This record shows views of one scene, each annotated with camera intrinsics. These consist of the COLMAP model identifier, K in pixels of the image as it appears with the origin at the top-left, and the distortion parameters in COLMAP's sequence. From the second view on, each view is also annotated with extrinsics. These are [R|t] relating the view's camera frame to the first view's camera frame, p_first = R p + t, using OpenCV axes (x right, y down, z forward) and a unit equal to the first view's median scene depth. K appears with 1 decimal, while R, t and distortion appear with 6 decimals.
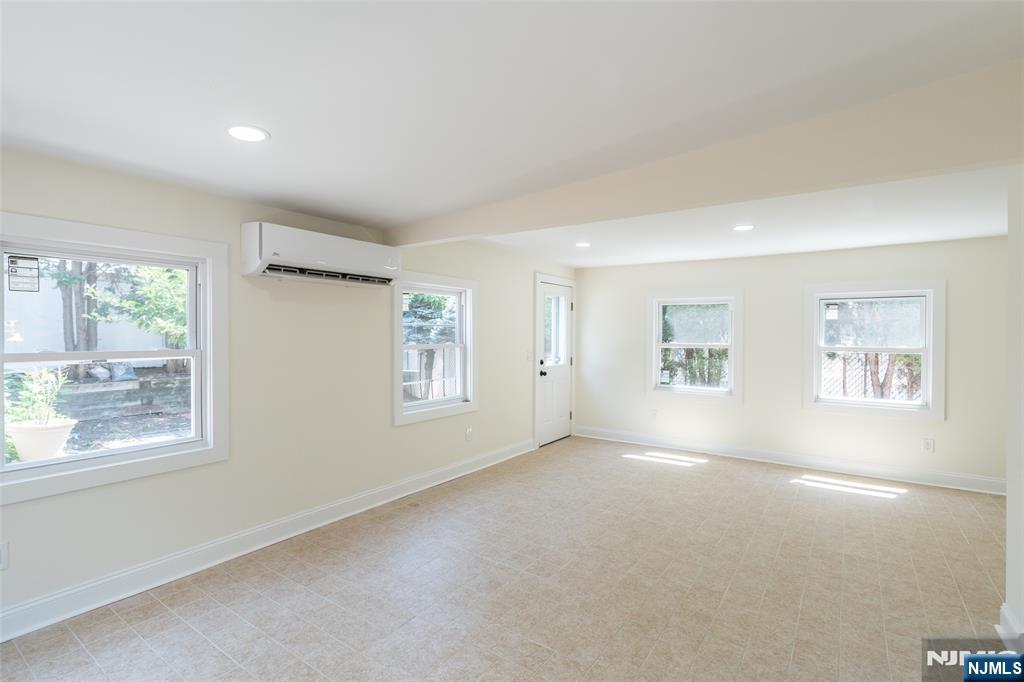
lens RADIAL K [[460.5, 0, 530.2], [0, 460.5, 336.0], [0, 0, 1]] dist [-0.000247, 0.000111]
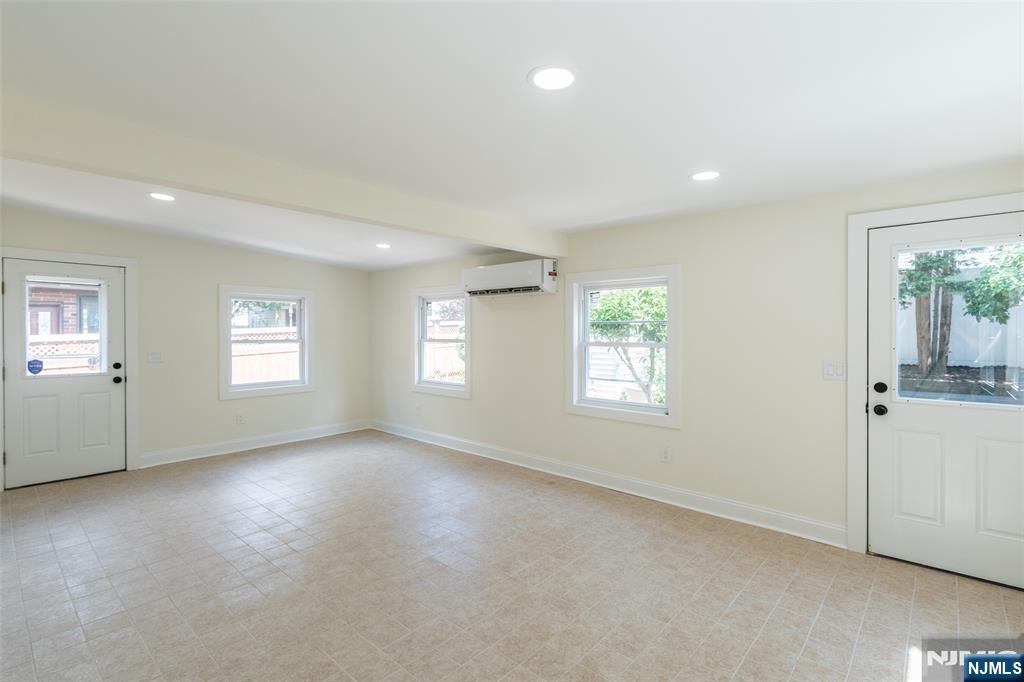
lens RADIAL K [[479.2, 0, 508.2], [0, 479.2, 333.2], [0, 0, 1]] dist [-0.001604, -0.000148]
pose [[-0.121676, 0.002897, -0.992566, 0.951019], [-0.005304, 0.999980, 0.003568, -0.003948], [0.992556, 0.005698, -0.121658, 1.061322]]
